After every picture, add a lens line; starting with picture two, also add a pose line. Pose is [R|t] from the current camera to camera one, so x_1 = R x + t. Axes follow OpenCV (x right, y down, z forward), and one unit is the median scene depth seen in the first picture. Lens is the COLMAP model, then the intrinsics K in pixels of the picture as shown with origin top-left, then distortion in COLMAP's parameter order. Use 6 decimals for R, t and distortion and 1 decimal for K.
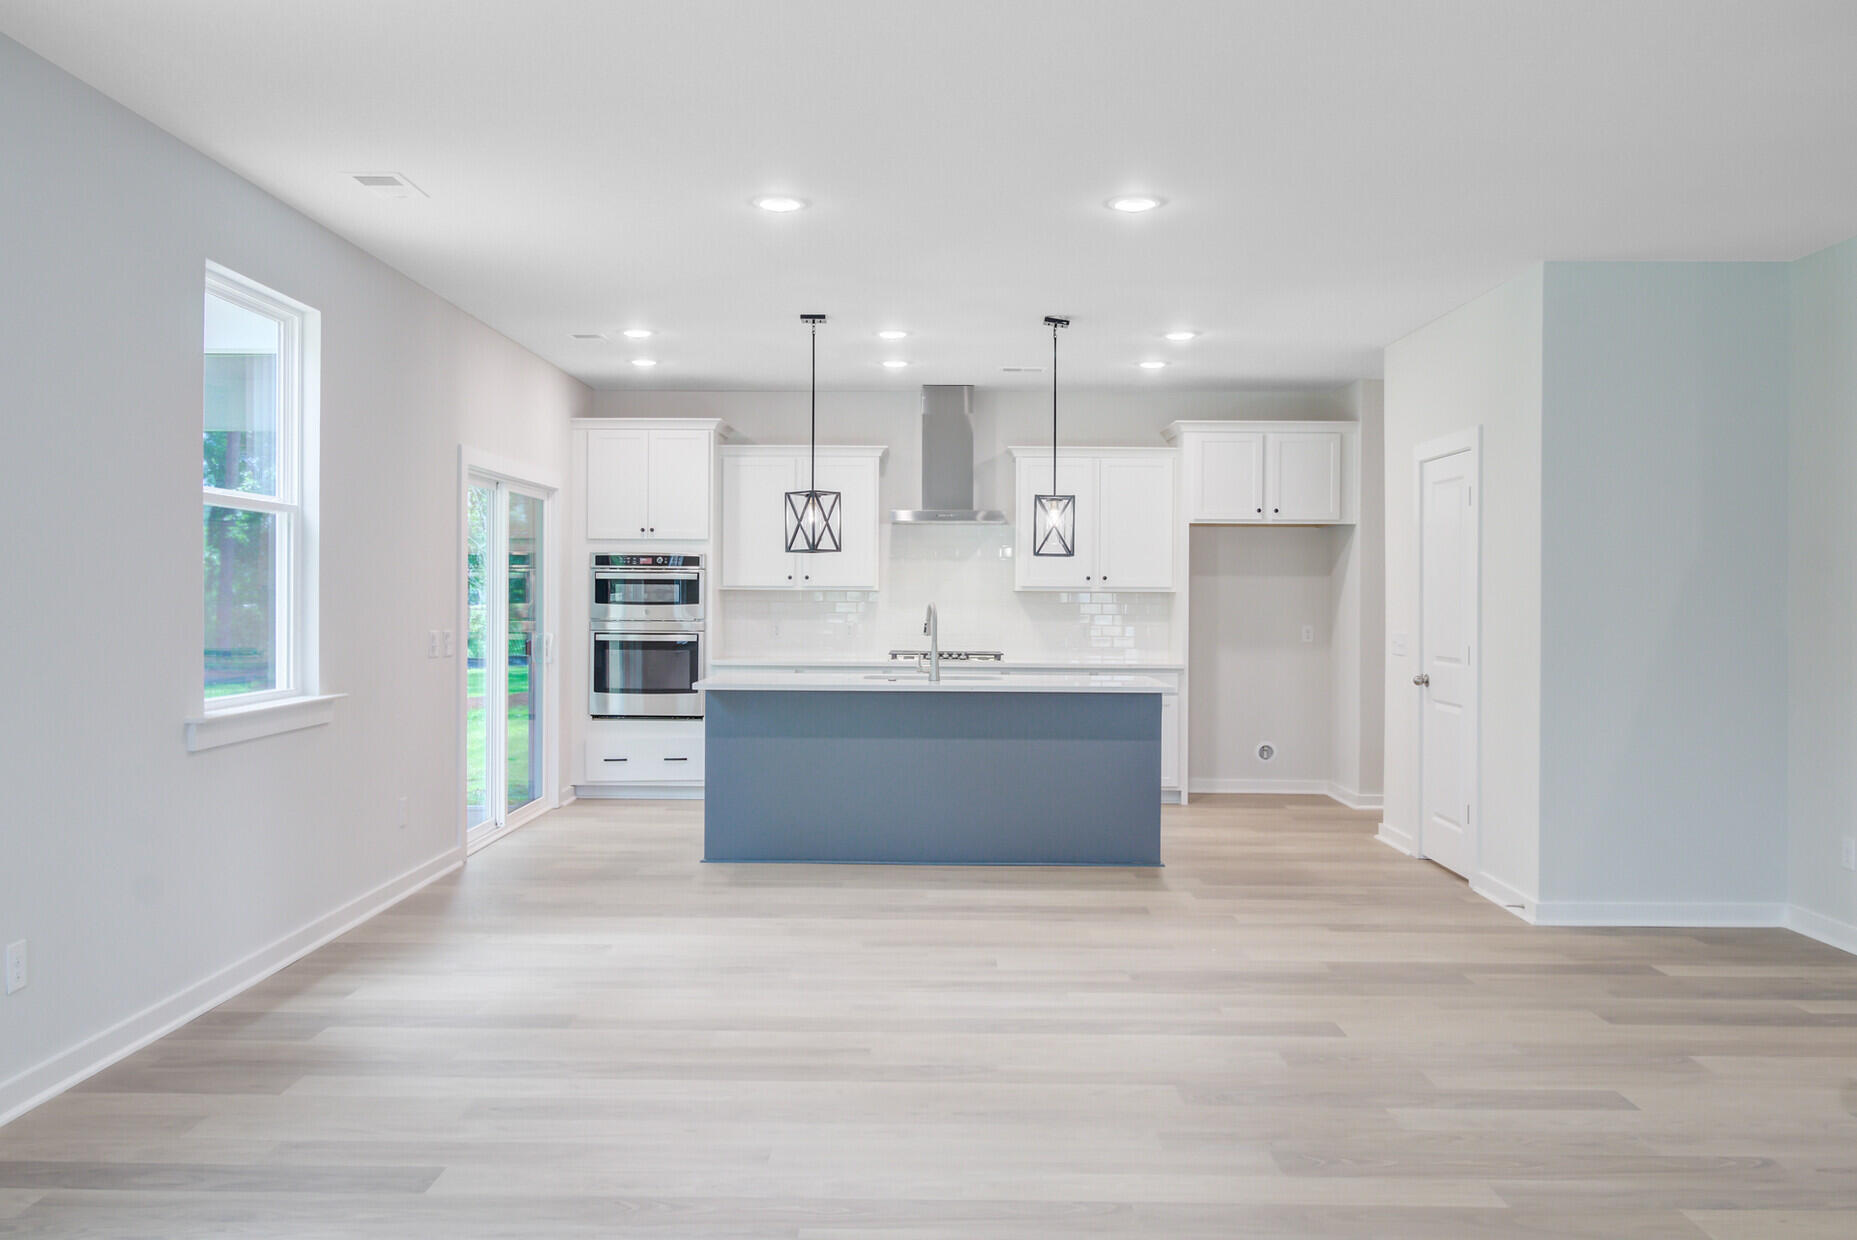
lens RADIAL K [[1471.7, 0, 928.5], [0, 1471.7, 620.0], [0, 0, 1]] dist [0.002041, -0.000211]
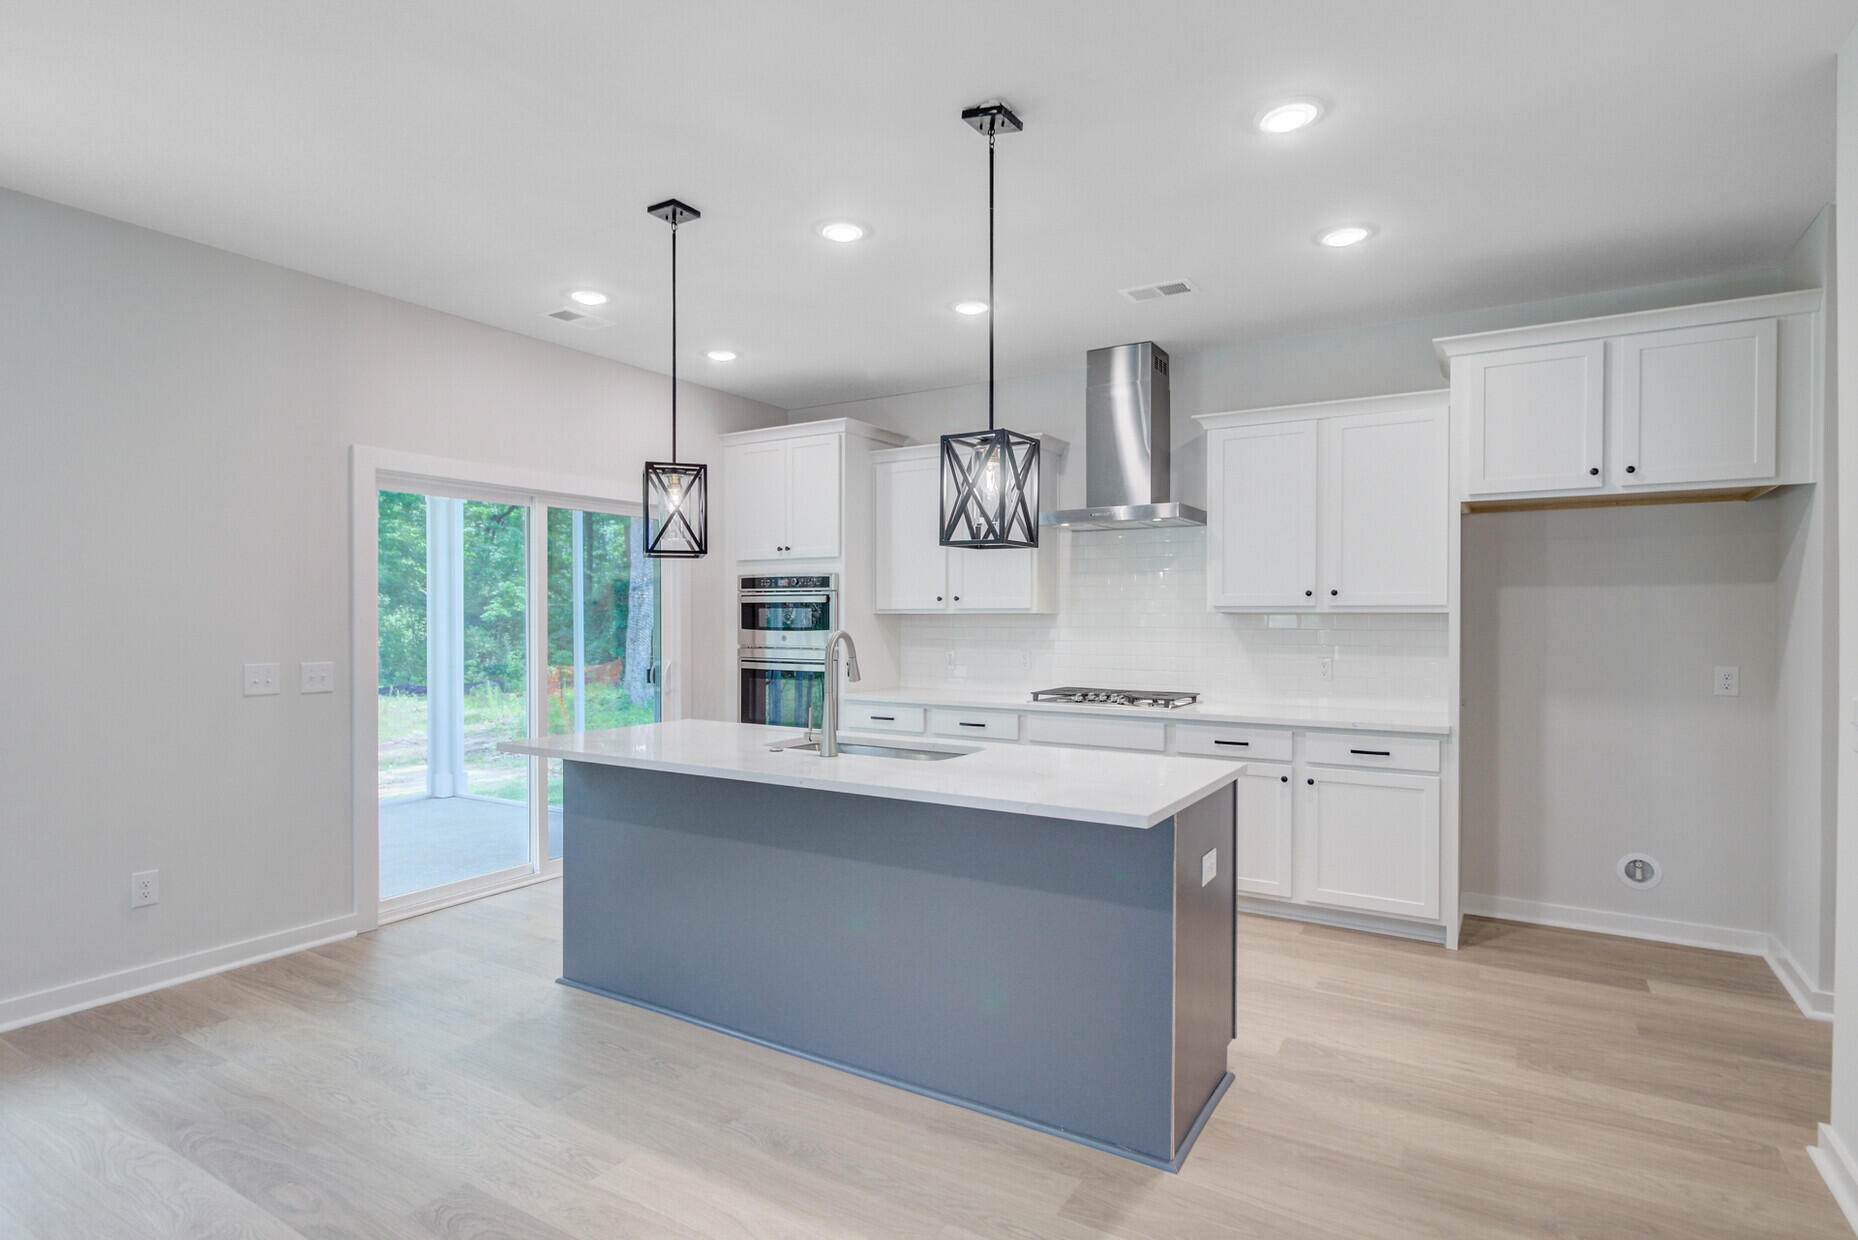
lens RADIAL K [[966.5, 0, 926.8], [0, 966.5, 637.2], [0, 0, 1]] dist [0.001309, -0.000812]
pose [[0.852757, 0.005322, -0.522280, 0.200602], [-0.005019, 0.999985, 0.001996, -0.007937], [0.522283, 0.000919, 0.852772, 0.535799]]
